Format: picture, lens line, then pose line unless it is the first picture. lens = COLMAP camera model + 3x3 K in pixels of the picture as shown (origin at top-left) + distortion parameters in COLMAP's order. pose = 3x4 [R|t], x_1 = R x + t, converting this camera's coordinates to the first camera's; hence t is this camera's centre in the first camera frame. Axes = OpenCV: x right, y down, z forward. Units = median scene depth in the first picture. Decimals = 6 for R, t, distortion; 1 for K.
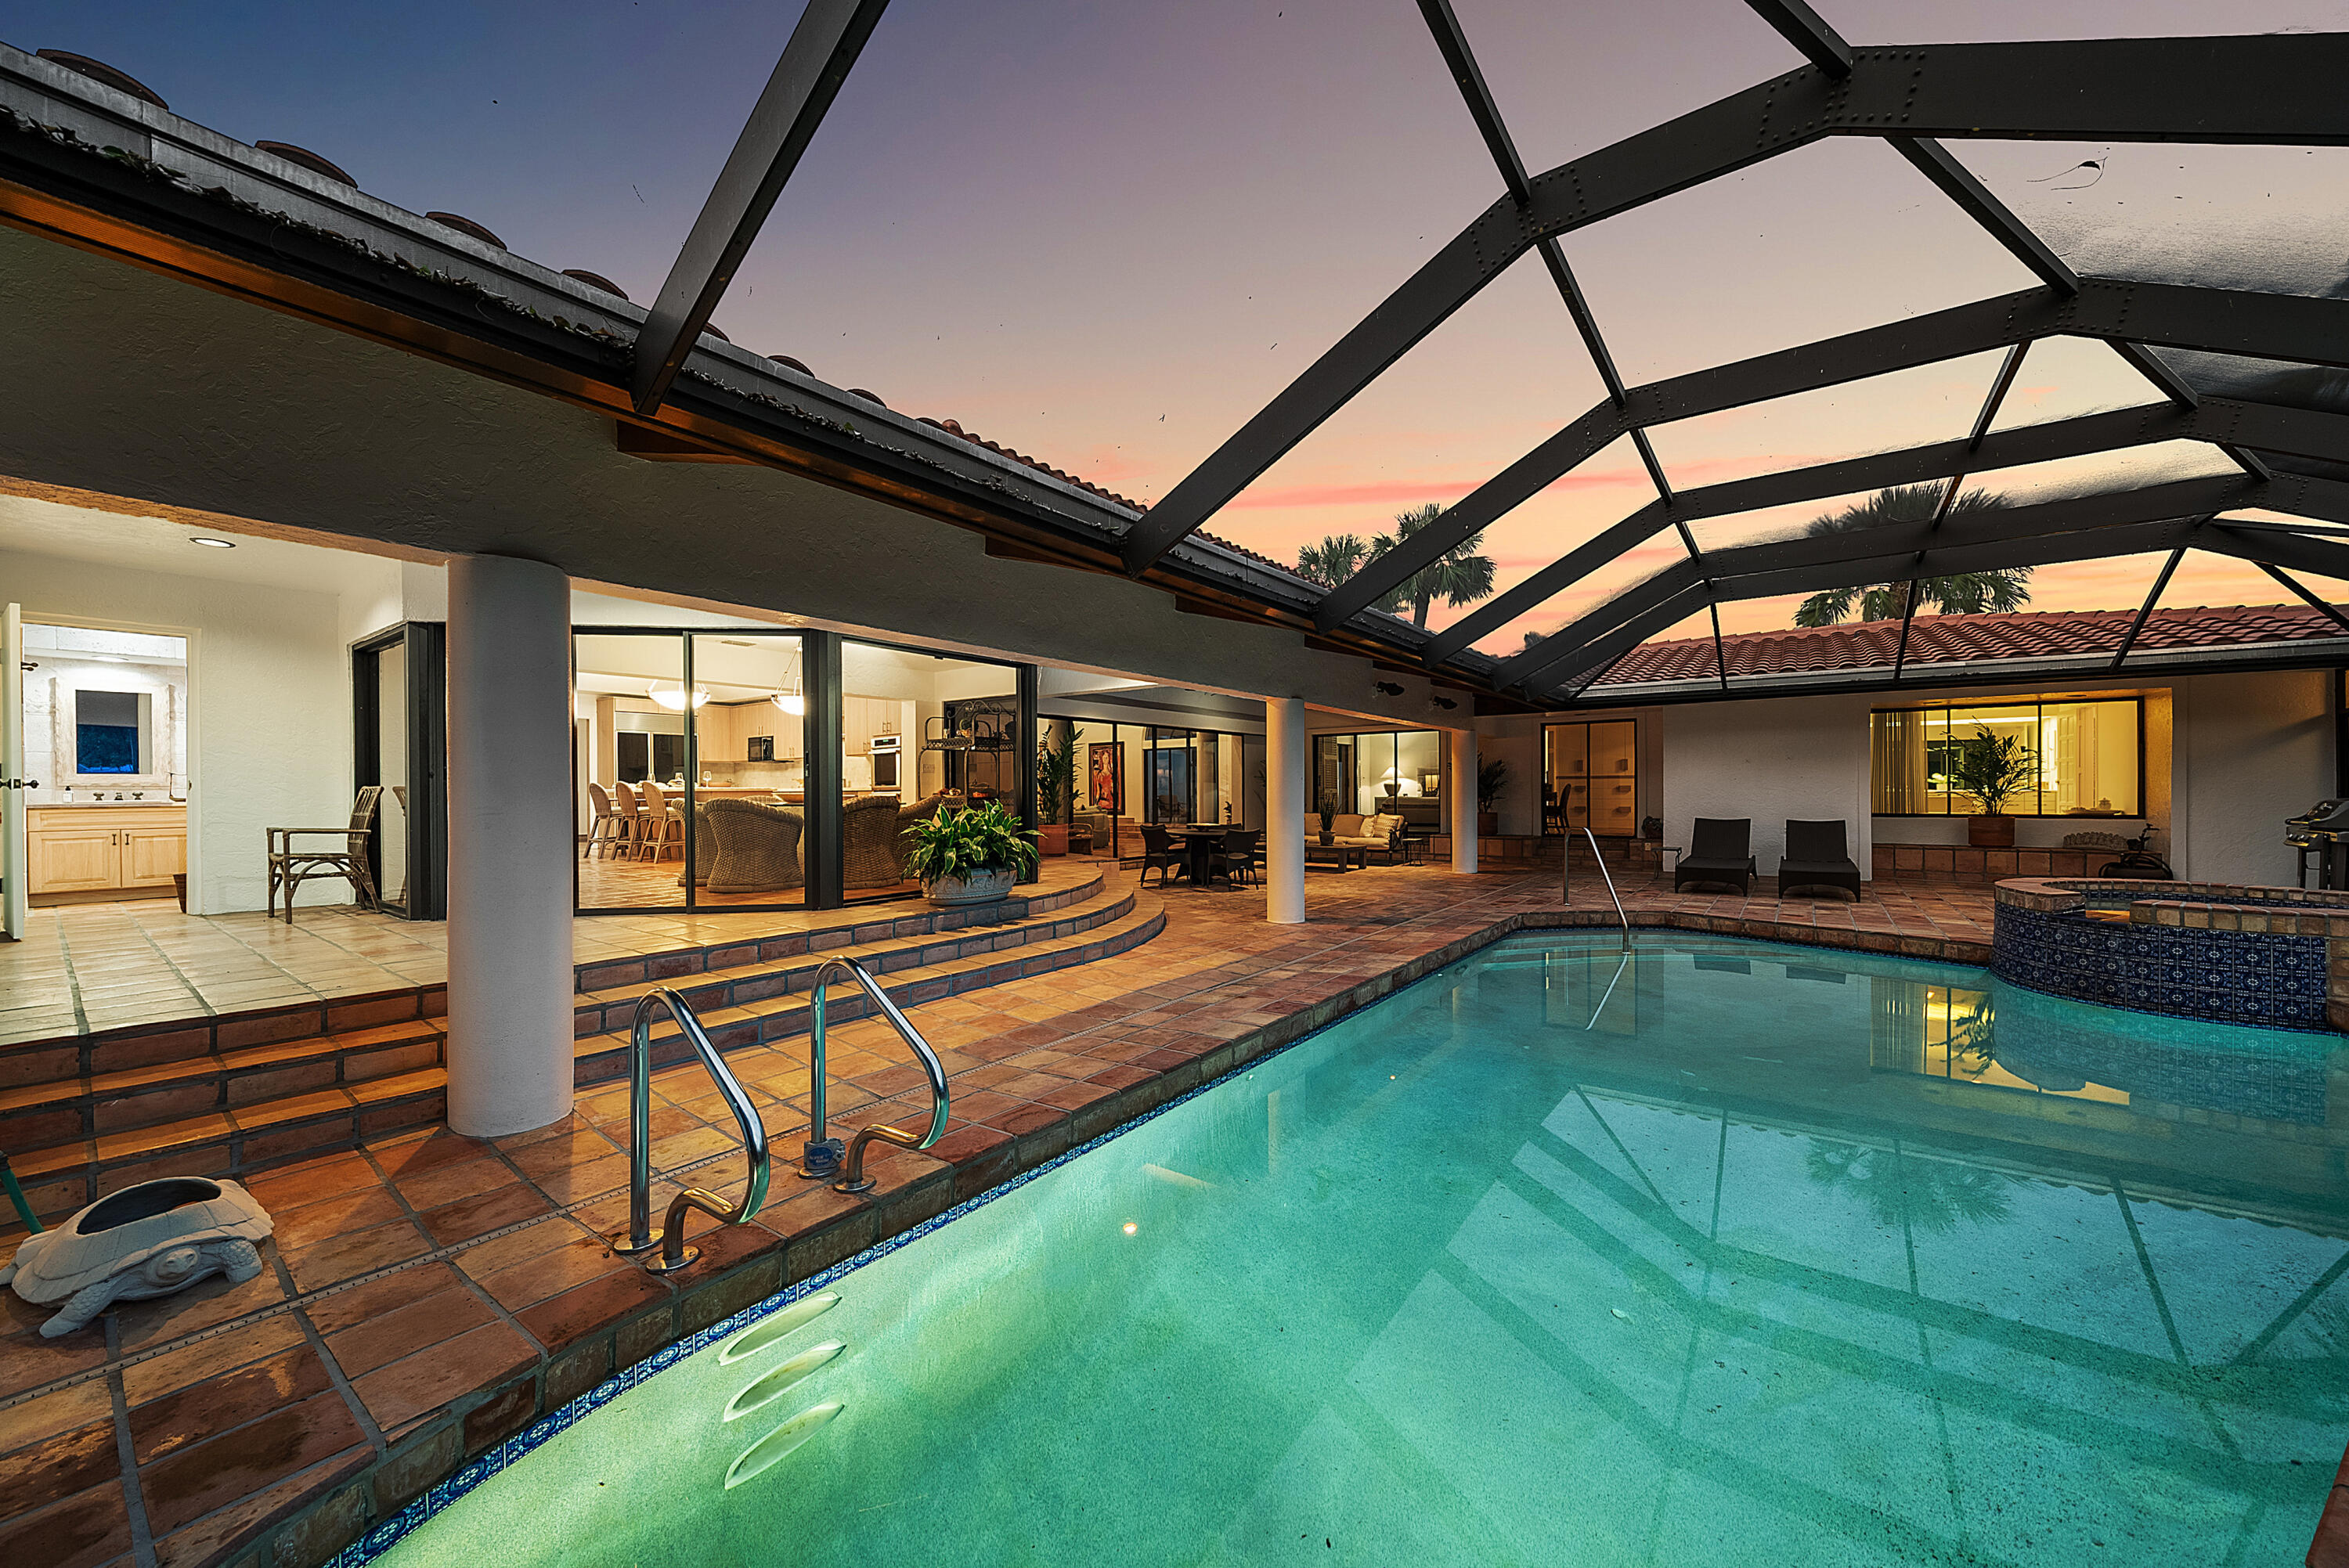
lens RADIAL K [[867.3, 0, 1140.5], [0, 867.3, 794.7], [0, 0, 1]] dist [-0.001381, -0.000025]
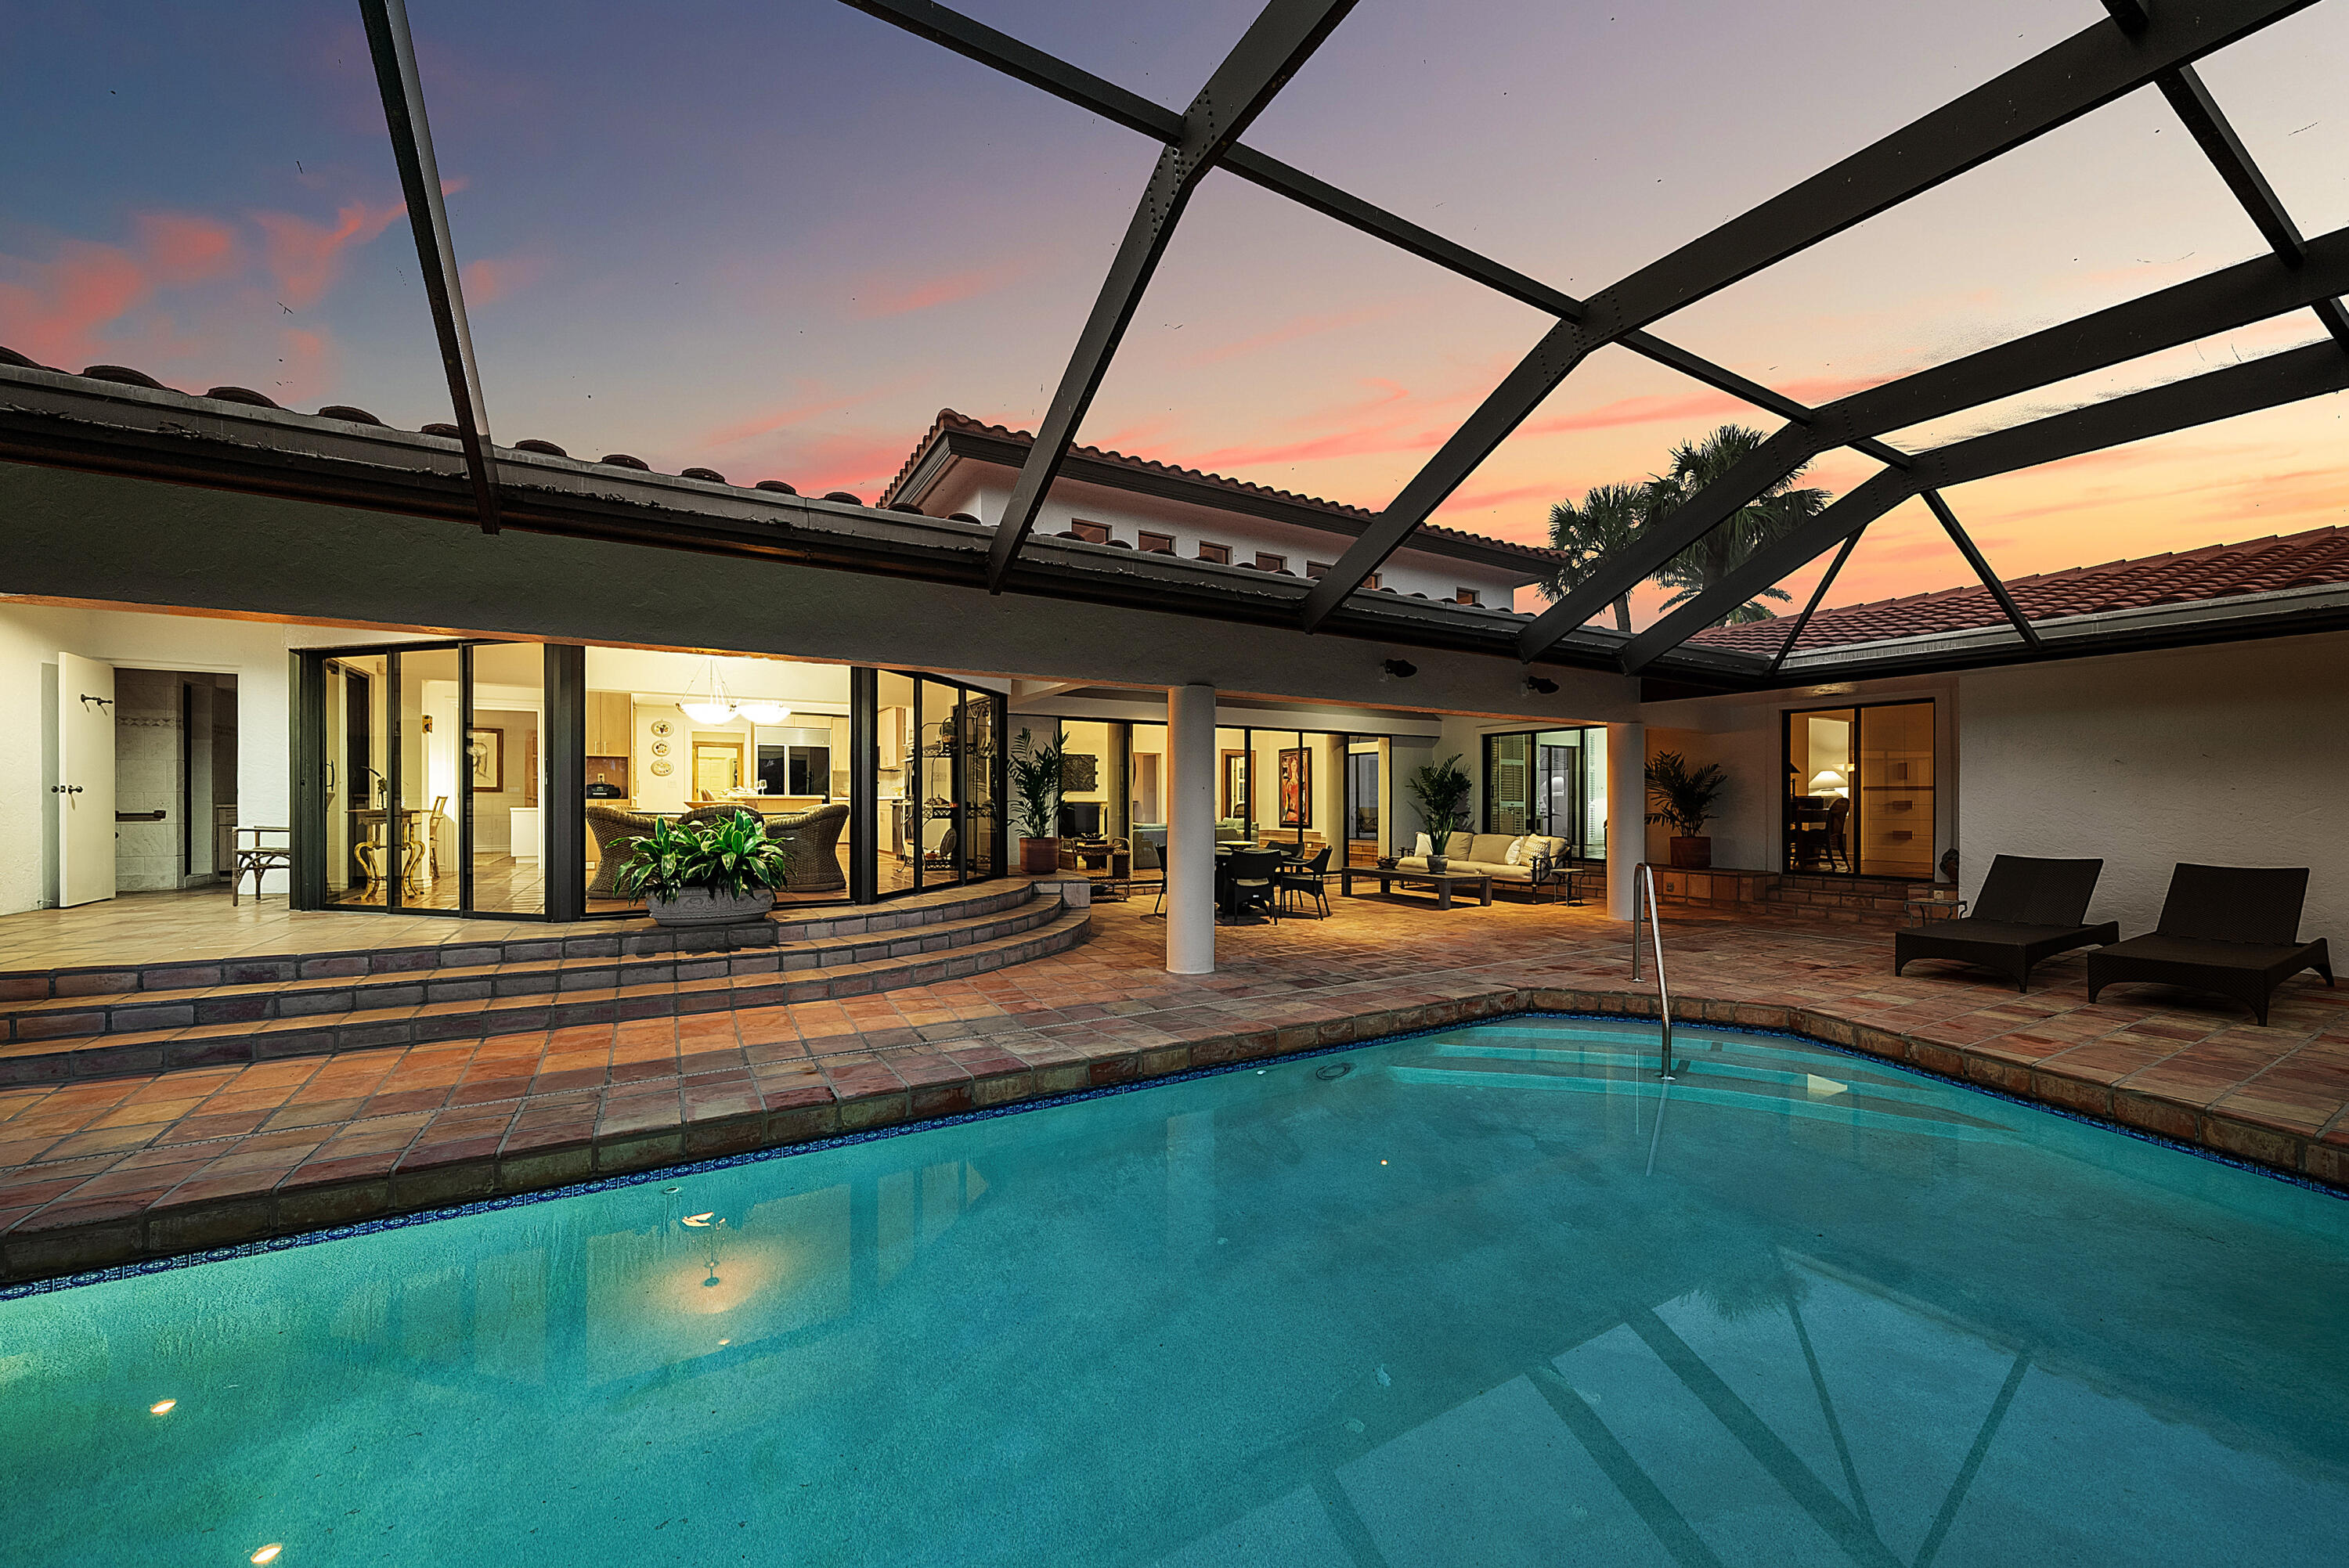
lens RADIAL K [[867.3, 0, 1171.0], [0, 867.3, 797.8], [0, 0, 1]] dist [-0.001381, -0.000025]
pose [[0.918712, 0.006775, -0.394869, 0.571872], [-0.009774, 0.999937, -0.005584, -0.006555], [0.394806, 0.008989, 0.918720, 0.339784]]
